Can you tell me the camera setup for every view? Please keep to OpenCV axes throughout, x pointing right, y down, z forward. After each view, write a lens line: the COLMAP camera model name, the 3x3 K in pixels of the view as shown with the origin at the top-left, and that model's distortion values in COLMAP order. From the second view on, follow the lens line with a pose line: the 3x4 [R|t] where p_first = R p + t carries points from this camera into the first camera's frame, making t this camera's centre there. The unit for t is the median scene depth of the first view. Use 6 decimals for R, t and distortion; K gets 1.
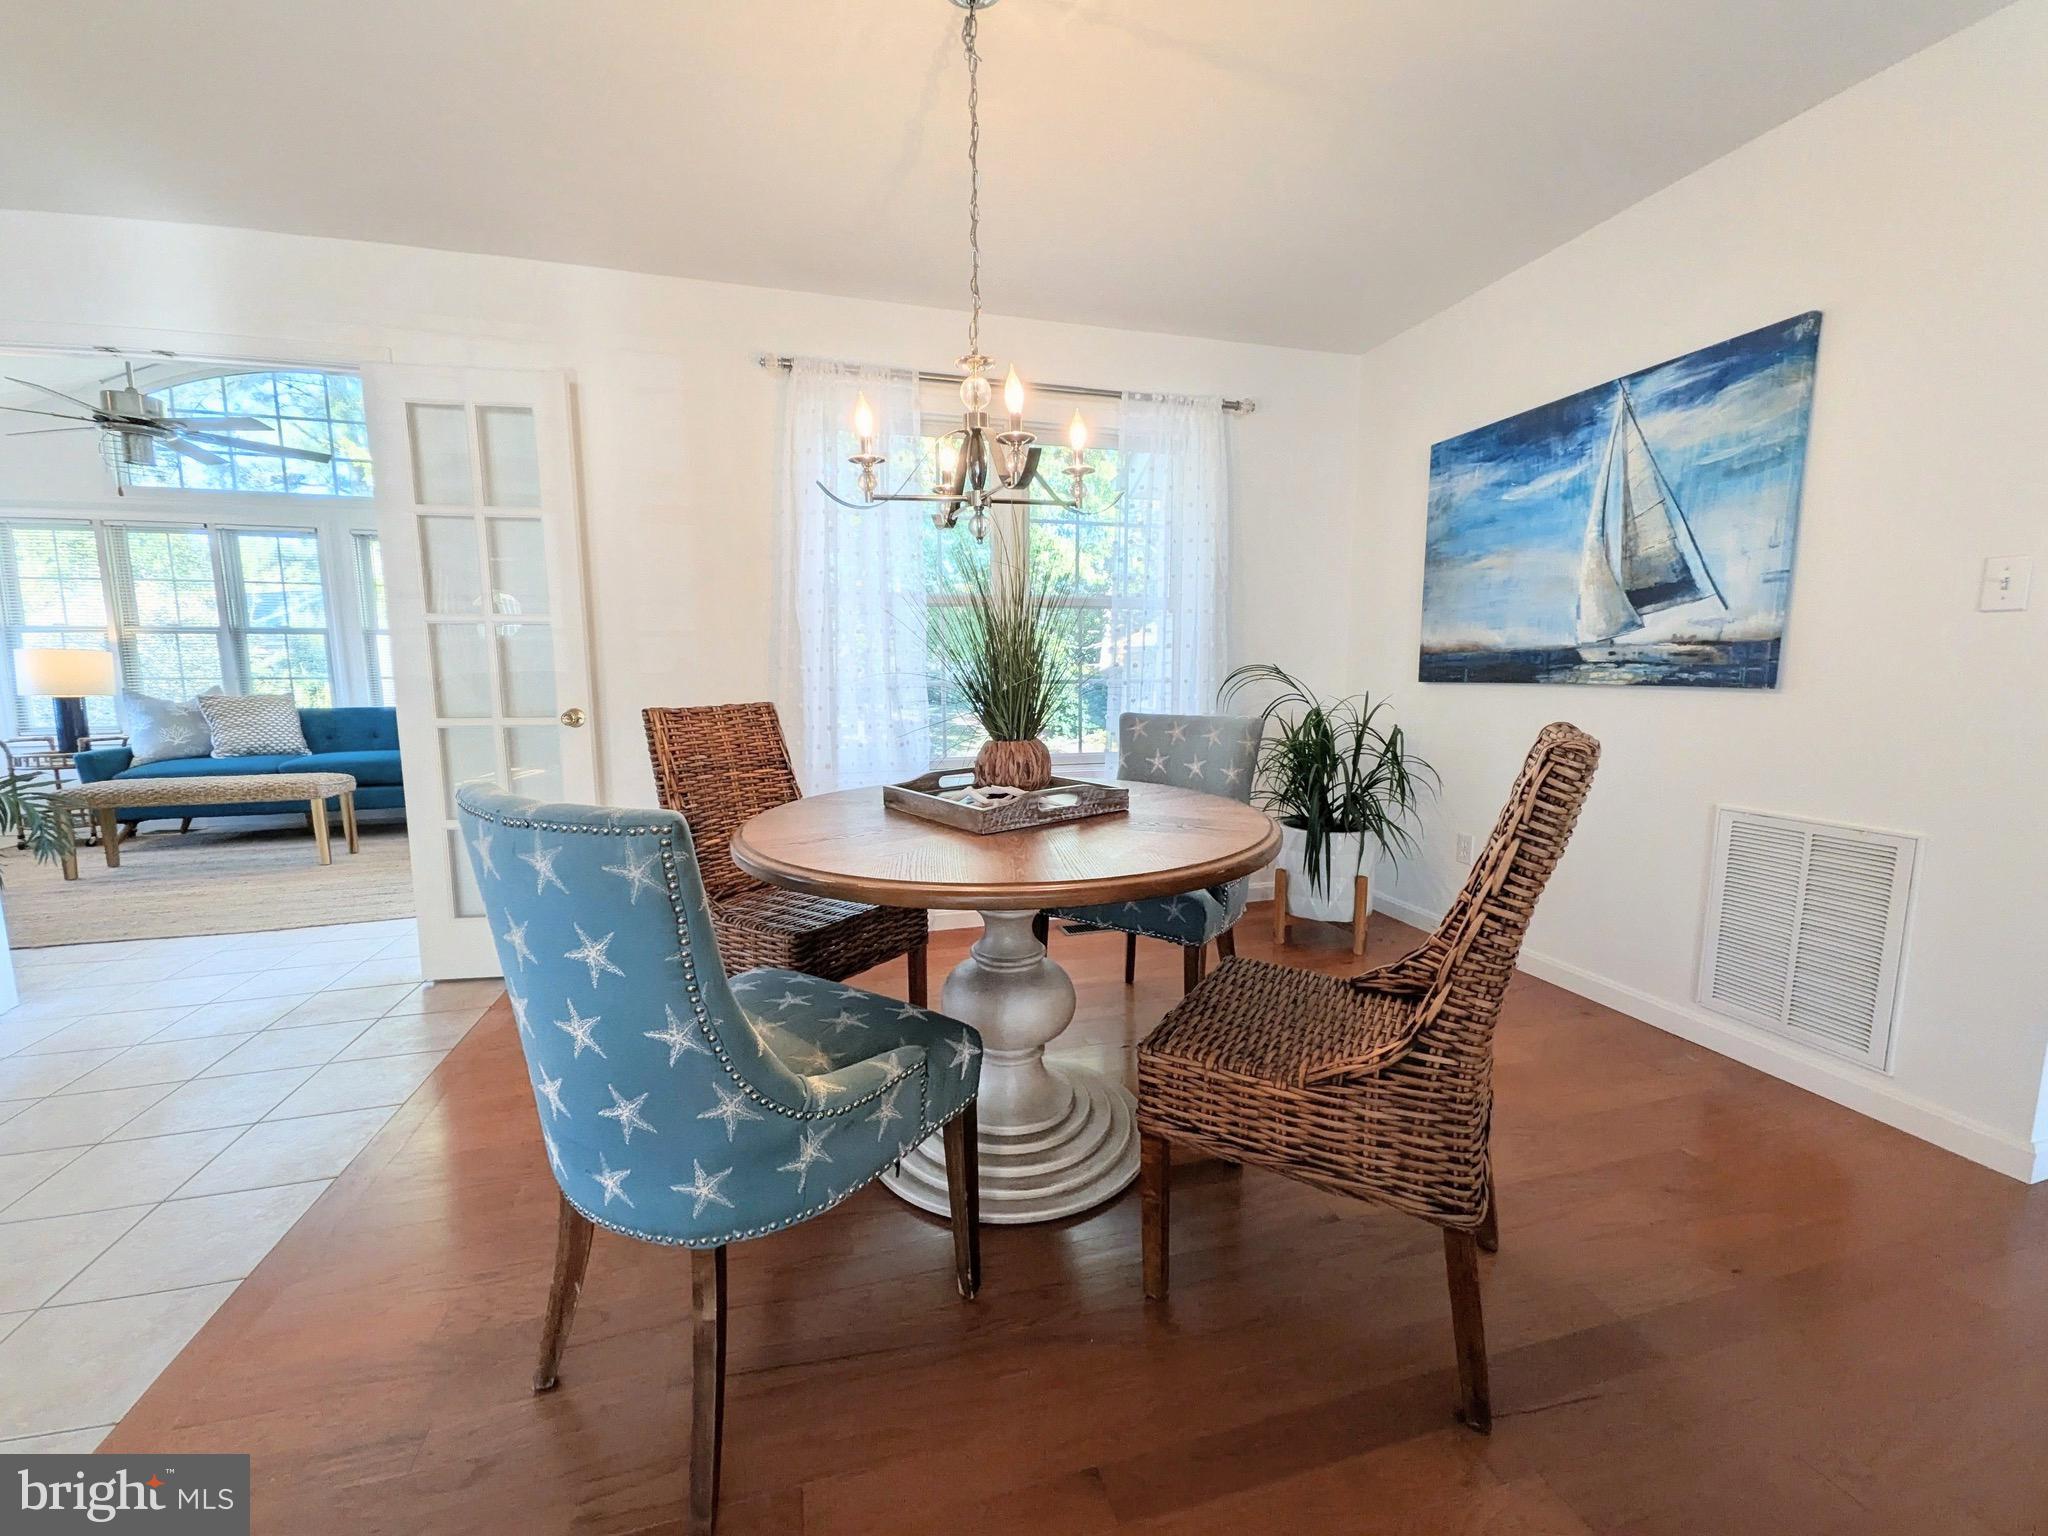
lens RADIAL K [[802.0, 0, 1015.7], [0, 802.0, 770.9], [0, 0, 1]] dist [0.004542, -0.000293]
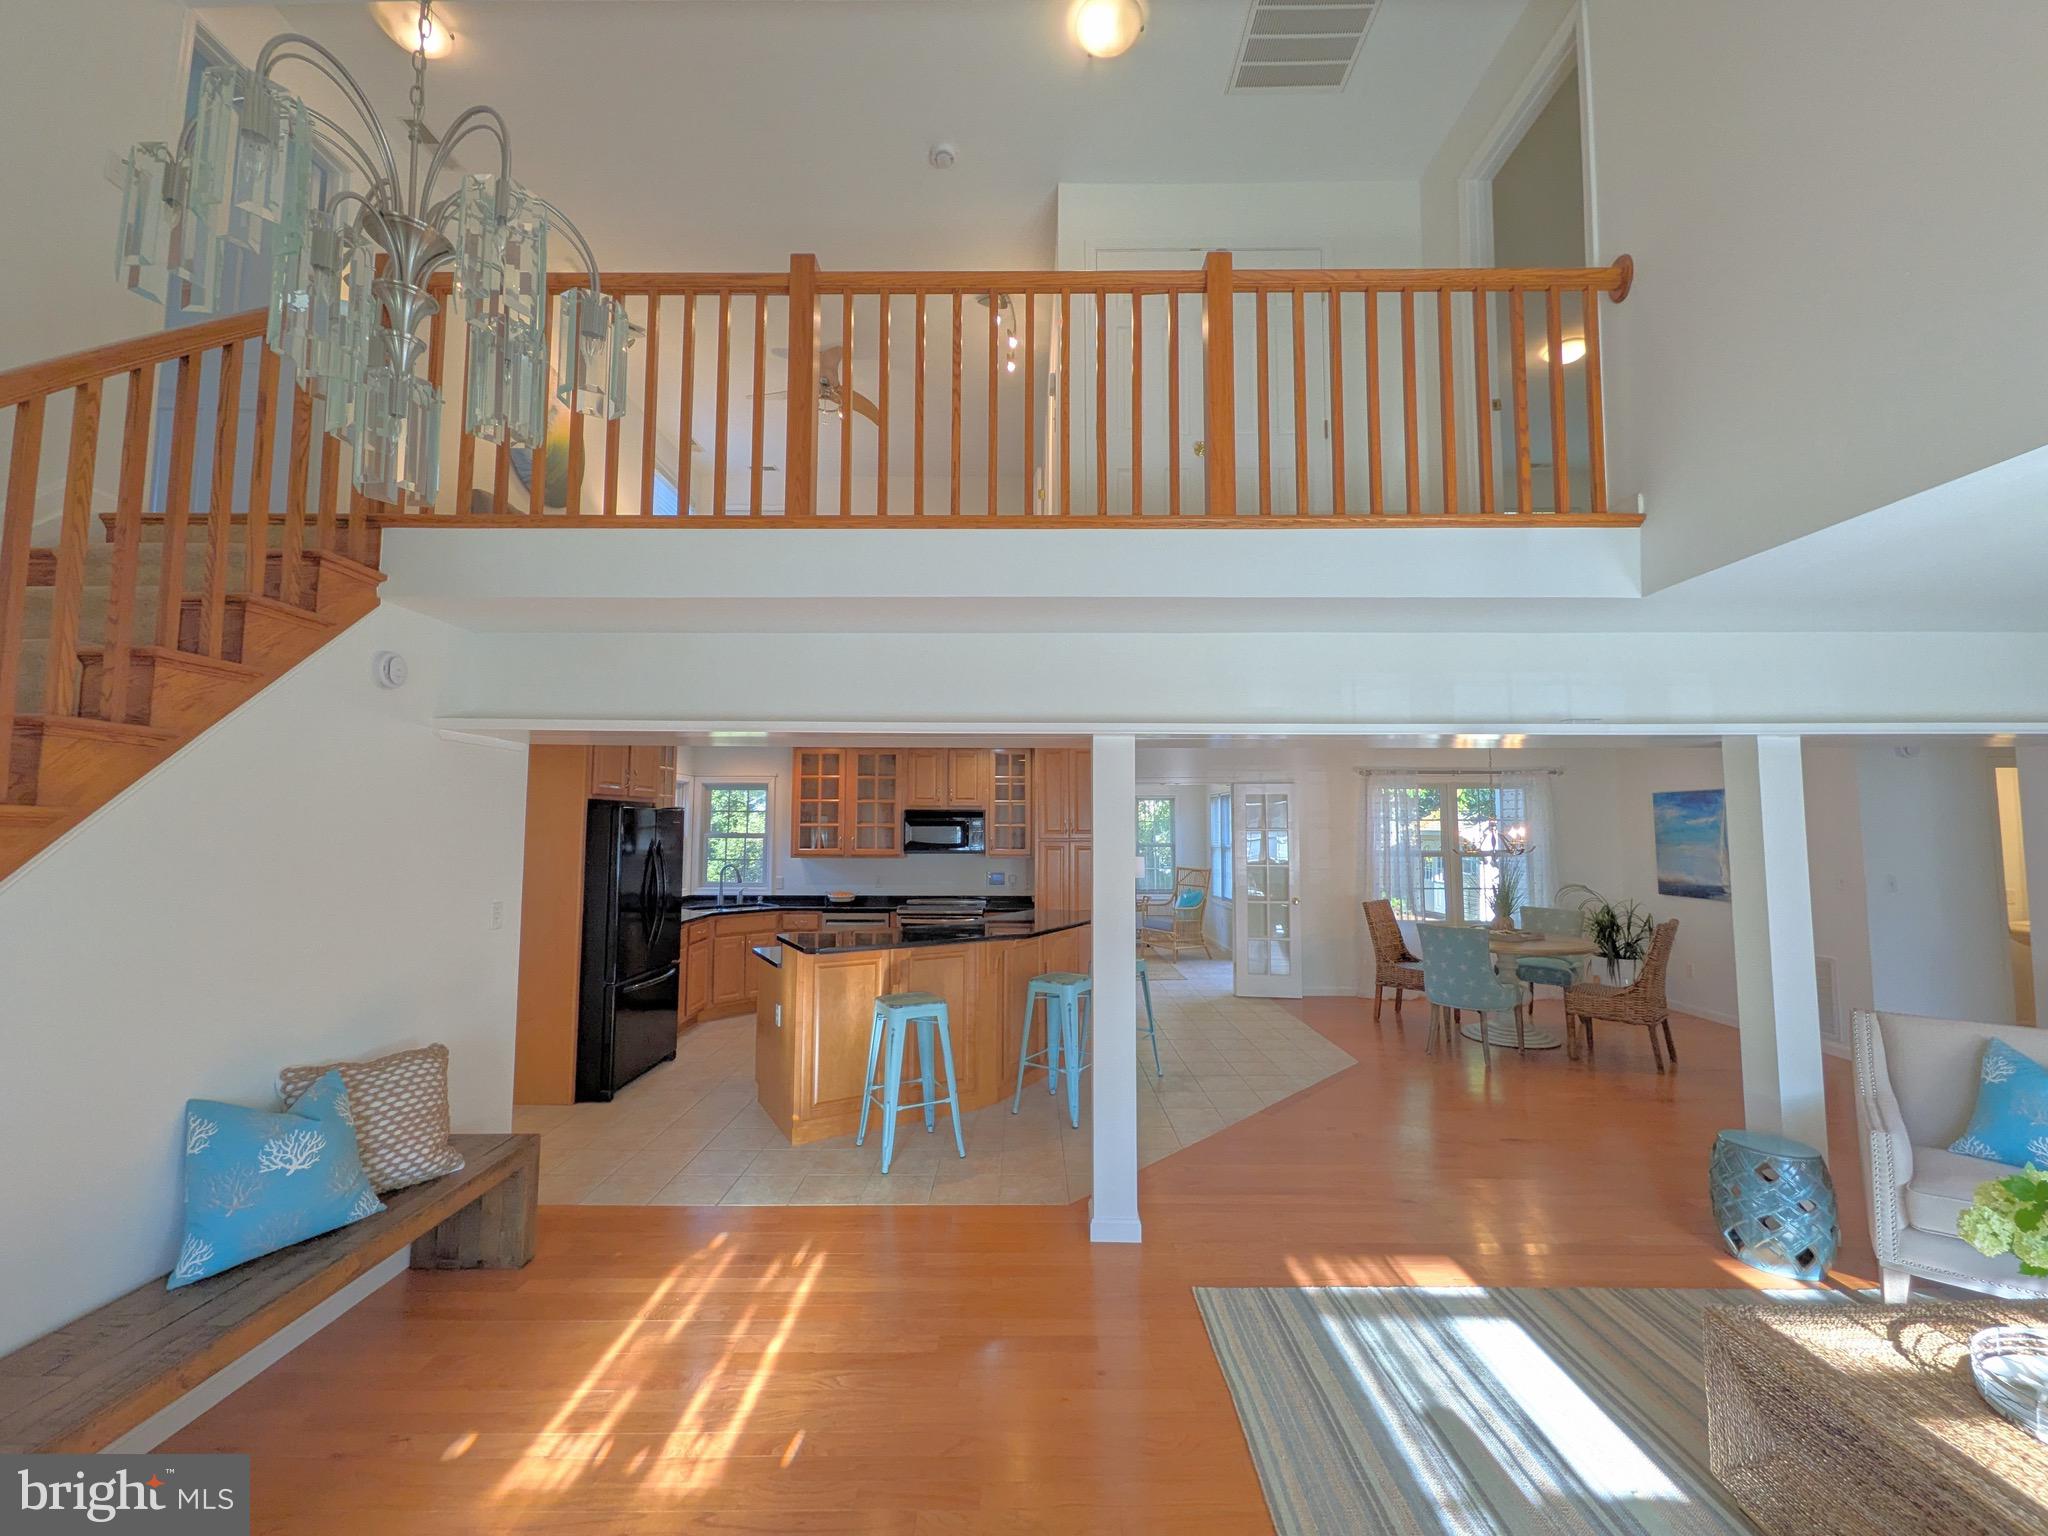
lens RADIAL K [[803.7, 0, 1023.6], [0, 803.7, 773.2], [0, 0, 1]] dist [0.012597, -0.006178]
pose [[0.964047, -0.012320, -0.265446, -0.712719], [-0.038525, 0.981891, -0.185488, 0.051545], [0.262924, 0.189046, 0.946115, -1.961611]]
